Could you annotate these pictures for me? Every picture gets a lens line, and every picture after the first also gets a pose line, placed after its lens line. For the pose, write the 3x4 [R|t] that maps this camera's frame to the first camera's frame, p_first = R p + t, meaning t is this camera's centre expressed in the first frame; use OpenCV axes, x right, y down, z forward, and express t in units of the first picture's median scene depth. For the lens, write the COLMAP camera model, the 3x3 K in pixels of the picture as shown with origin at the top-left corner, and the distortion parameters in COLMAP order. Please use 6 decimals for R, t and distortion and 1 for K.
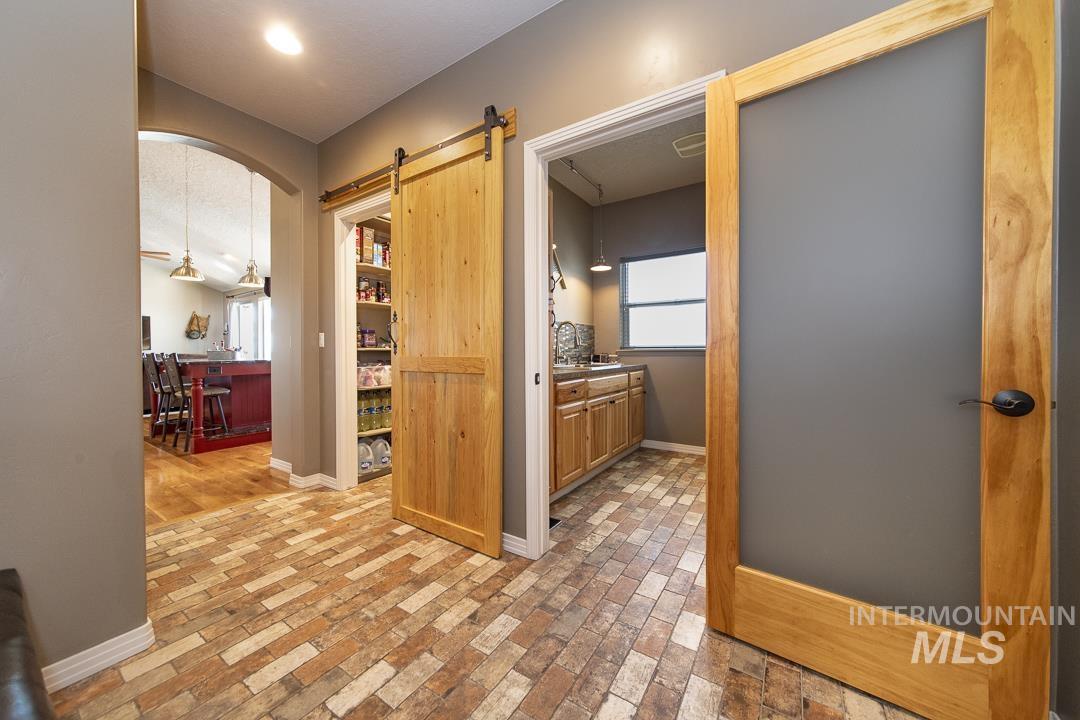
lens RADIAL K [[378.4, 0, 540.9], [0, 378.4, 352.9], [0, 0, 1]] dist [-0.000949, -0.000019]
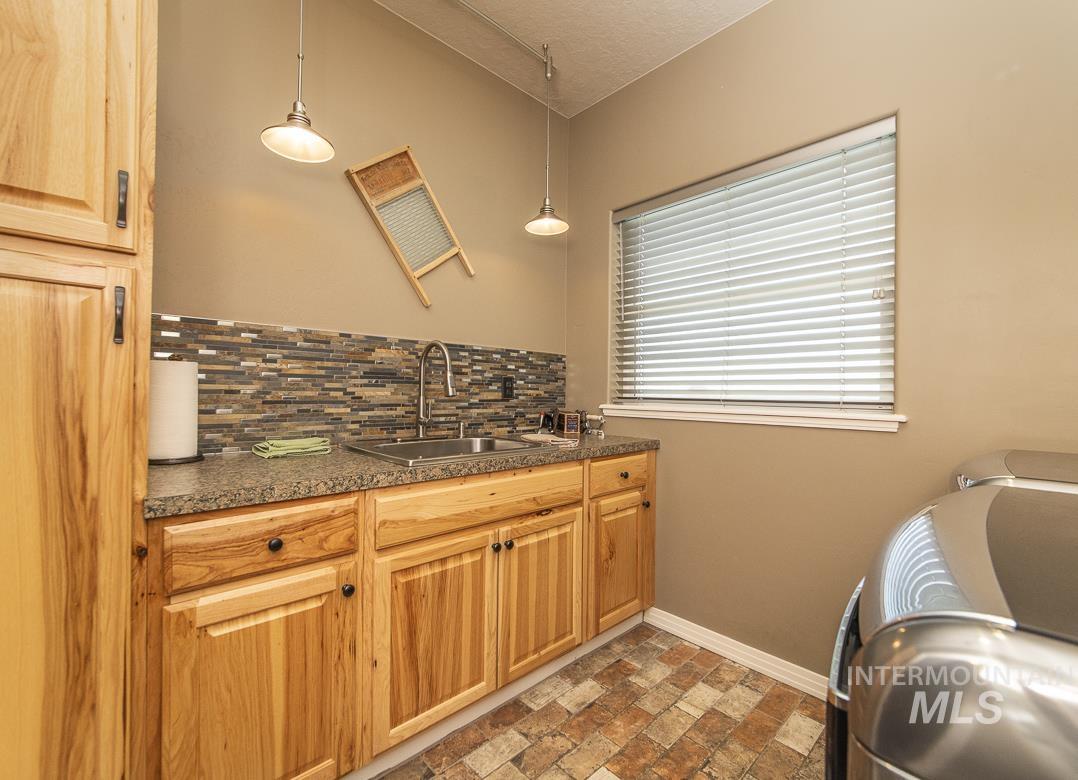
lens RADIAL K [[446.6, 0, 536.9], [0, 446.6, 394.4], [0, 0, 1]] dist [0.000901, 0.000026]
pose [[0.970244, 0.014386, -0.241701, 0.305024], [-0.014740, 0.999891, 0.000345, -0.023297], [0.241679, 0.003228, 0.970351, 0.523833]]
